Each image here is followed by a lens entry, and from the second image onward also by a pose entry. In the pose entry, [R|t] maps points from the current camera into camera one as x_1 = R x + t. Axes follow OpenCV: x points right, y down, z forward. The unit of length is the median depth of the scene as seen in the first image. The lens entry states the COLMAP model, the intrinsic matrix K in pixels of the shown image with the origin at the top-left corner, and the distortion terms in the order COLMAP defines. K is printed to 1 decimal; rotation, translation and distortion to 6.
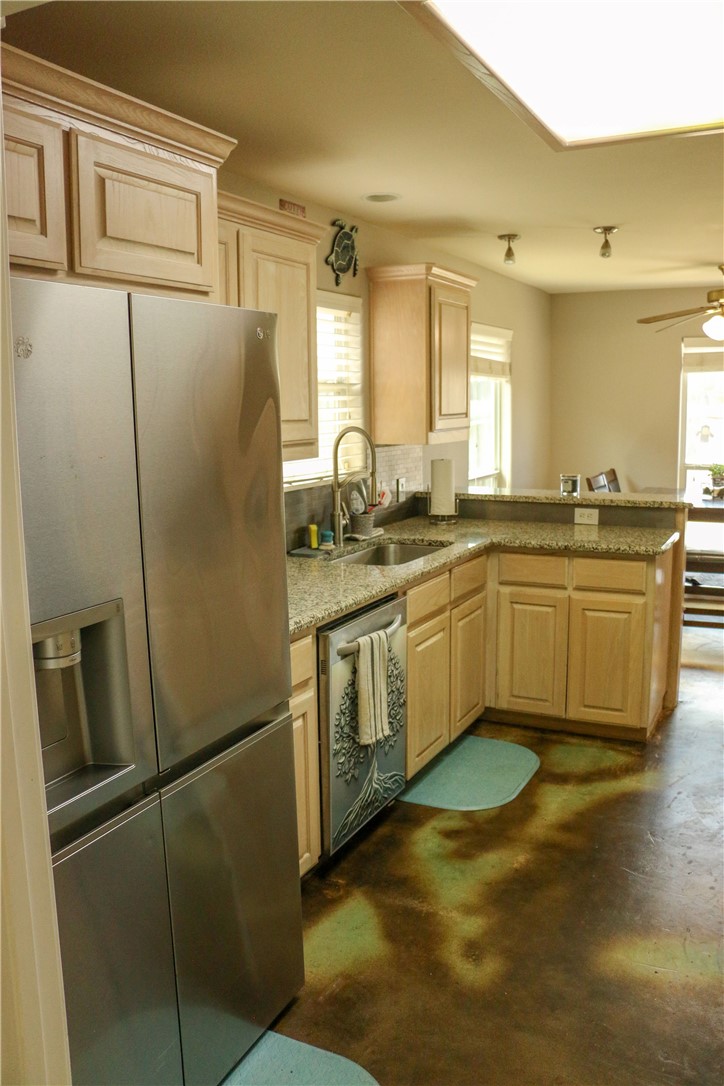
lens RADIAL K [[890.1, 0, 372.2], [0, 890.1, 526.9], [0, 0, 1]] dist [-0.175096, 0.151334]
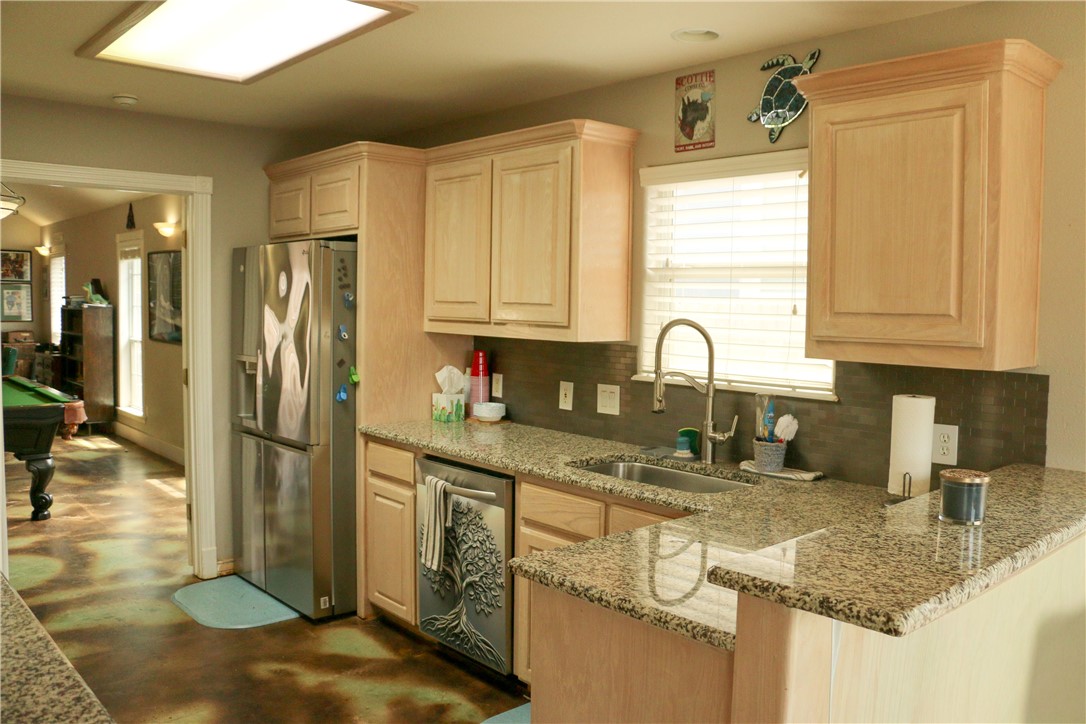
lens RADIAL K [[890.1, 0, 544.2], [0, 890.1, 357.8], [0, 0, 1]] dist [-0.175096, 0.151334]
pose [[-0.371936, 0.067056, -0.925833, 0.733598], [-0.140956, 0.981741, 0.127731, -0.150185], [0.917494, 0.178009, -0.355693, 1.074784]]
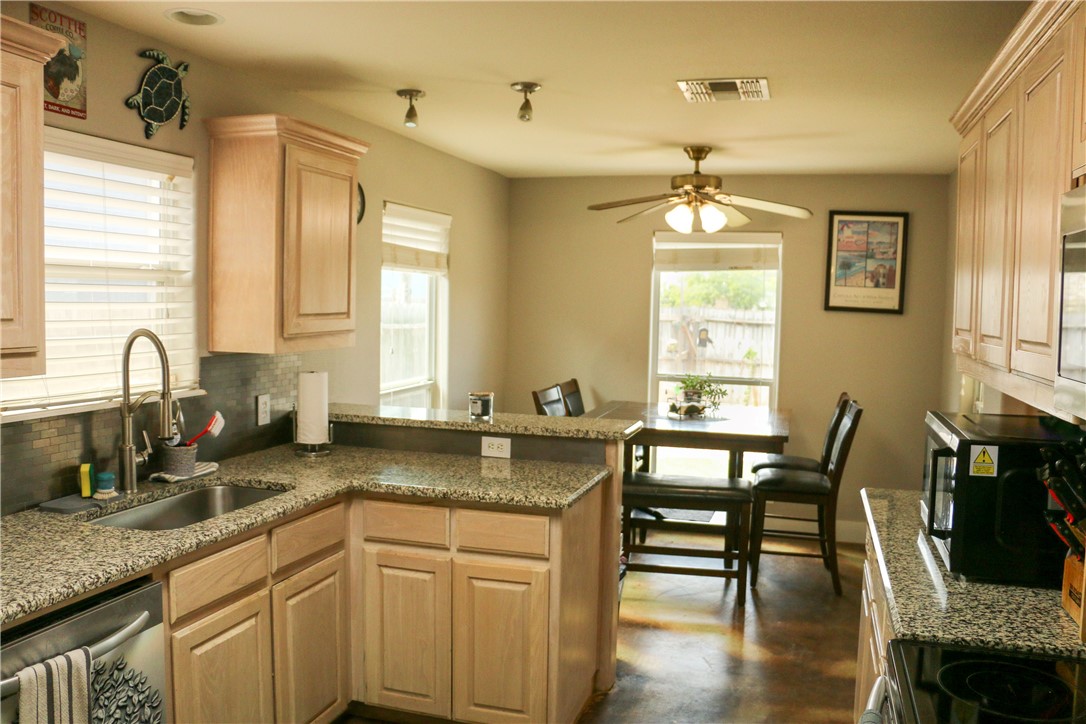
lens RADIAL K [[890.1, 0, 552.7], [0, 890.1, 366.8], [0, 0, 1]] dist [-0.175096, 0.151334]
pose [[0.984727, 0.018273, 0.173145, 0.169302], [-0.007092, 0.997862, -0.064973, -0.035503], [-0.173962, 0.062753, 0.982751, 0.232098]]
